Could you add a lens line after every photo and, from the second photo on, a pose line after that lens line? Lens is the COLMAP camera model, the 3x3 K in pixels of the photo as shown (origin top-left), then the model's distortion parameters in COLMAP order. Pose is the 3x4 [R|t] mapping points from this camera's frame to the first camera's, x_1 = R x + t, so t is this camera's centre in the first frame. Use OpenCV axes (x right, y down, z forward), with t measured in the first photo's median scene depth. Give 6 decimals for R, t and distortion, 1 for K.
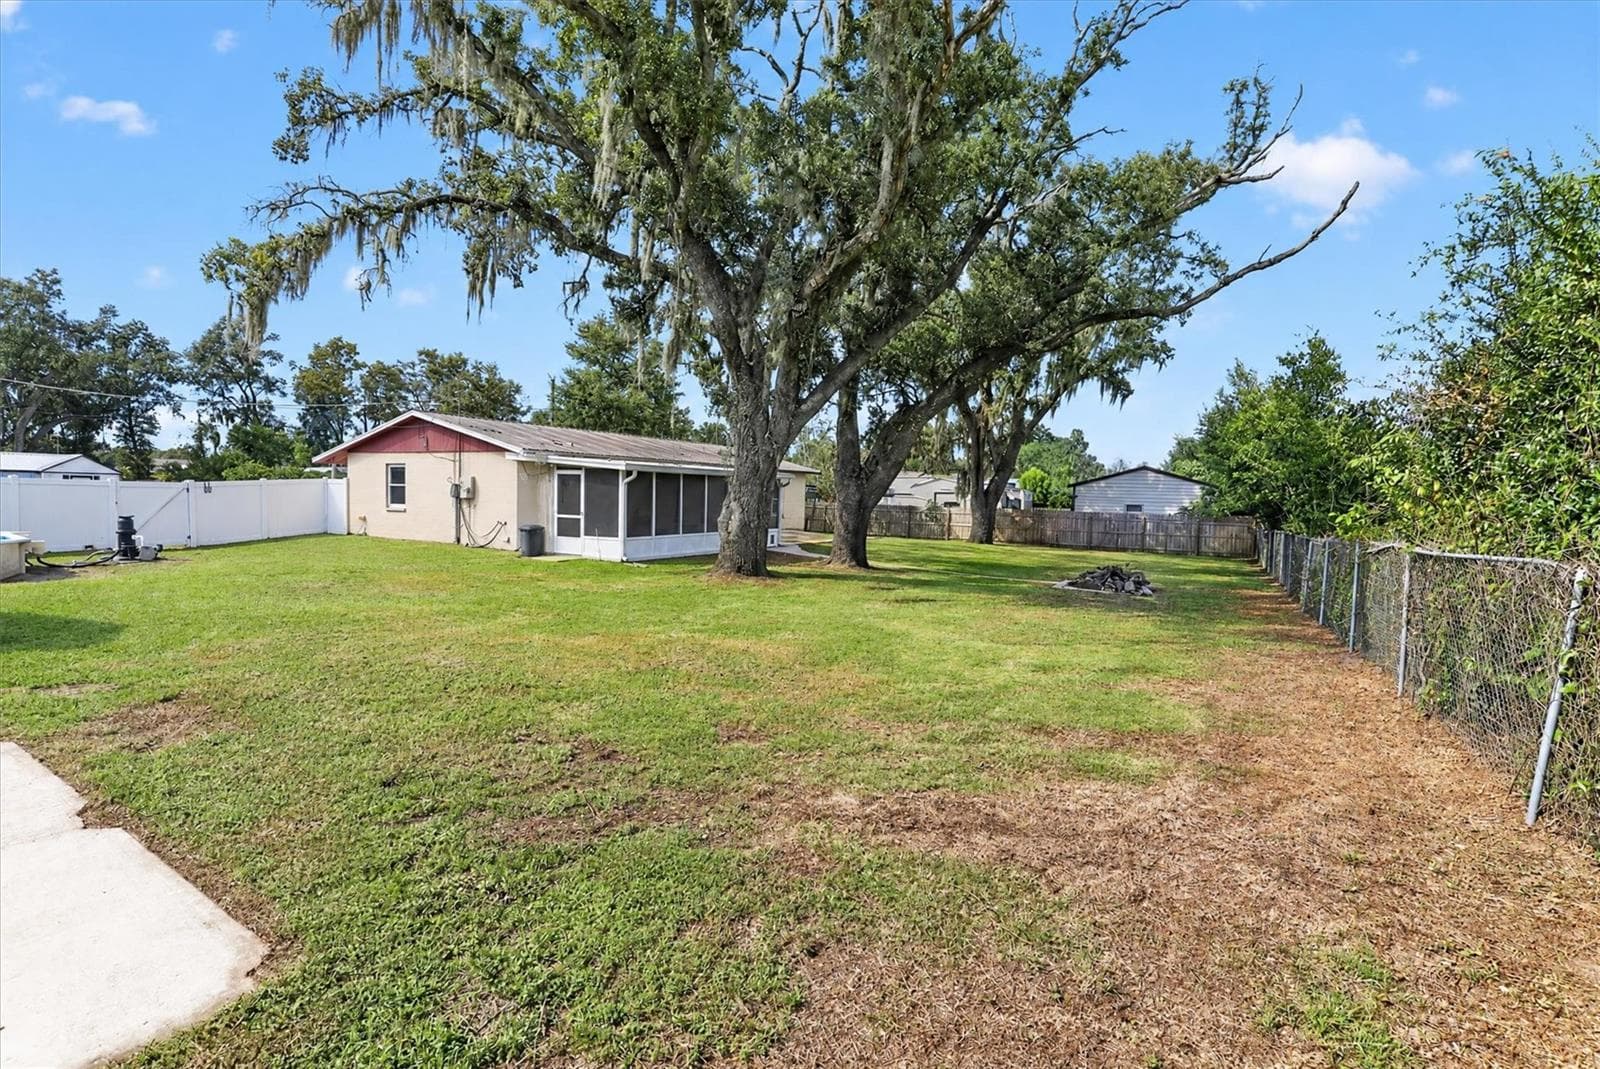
lens RADIAL K [[750.1, 0, 801.4], [0, 750.1, 519.9], [0, 0, 1]] dist [-0.016618, 0.000361]
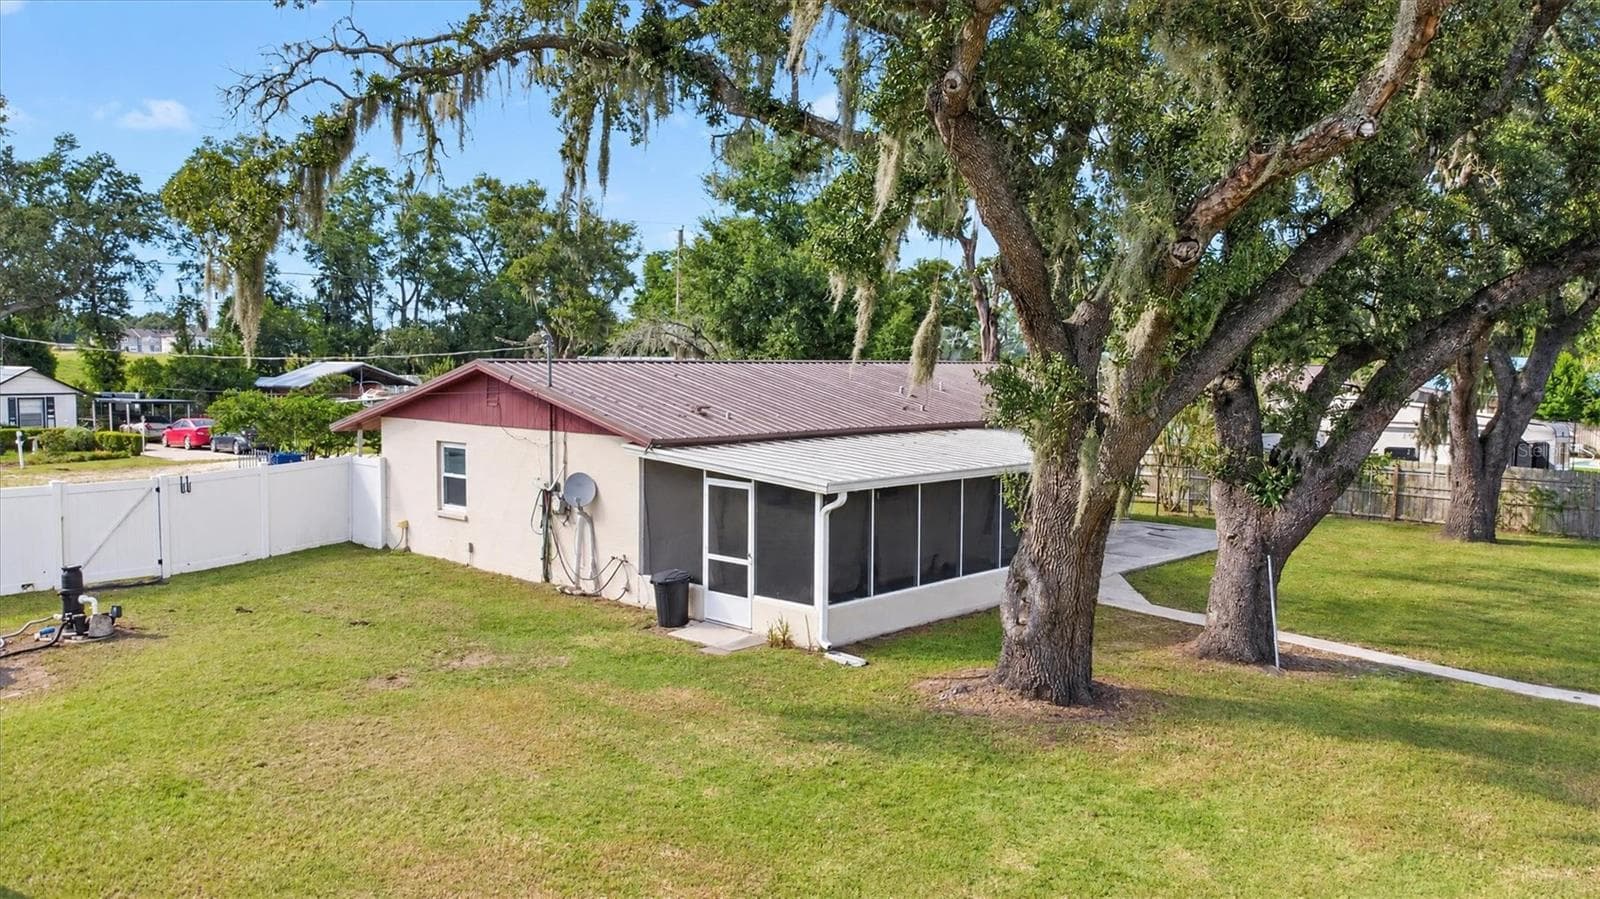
lens RADIAL K [[1239.5, 0, 775.3], [0, 1239.5, 446.3], [0, 0, 1]] dist [-0.001182, -0.009339]
pose [[0.971971, 0.006238, -0.235020, -0.044686], [-0.000223, 0.999672, 0.025615, -0.103927], [0.235102, -0.024844, 0.971653, 0.070718]]
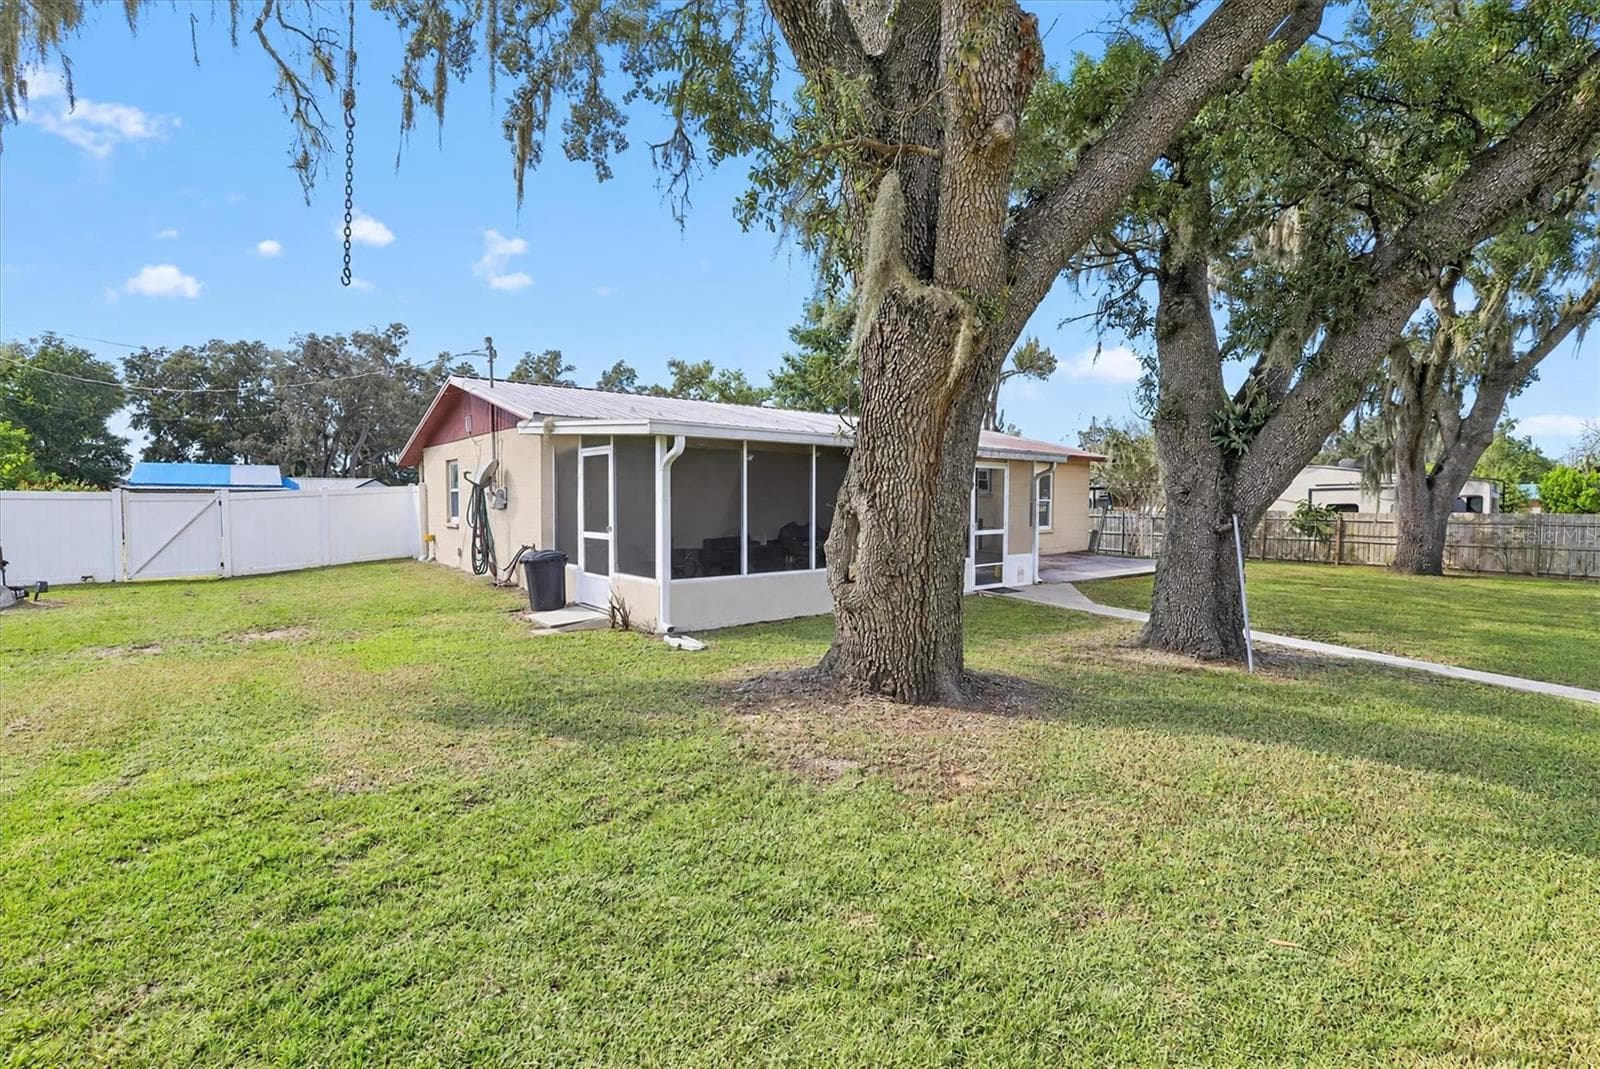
lens RADIAL K [[750.1, 0, 801.4], [0, 750.1, 519.9], [0, 0, 1]] dist [-0.016618, 0.000361]
pose [[0.931595, -0.013710, -0.363240, 0.010975], [0.007424, 0.999798, -0.018696, -0.003883], [0.363423, 0.014720, 0.931508, 0.506385]]
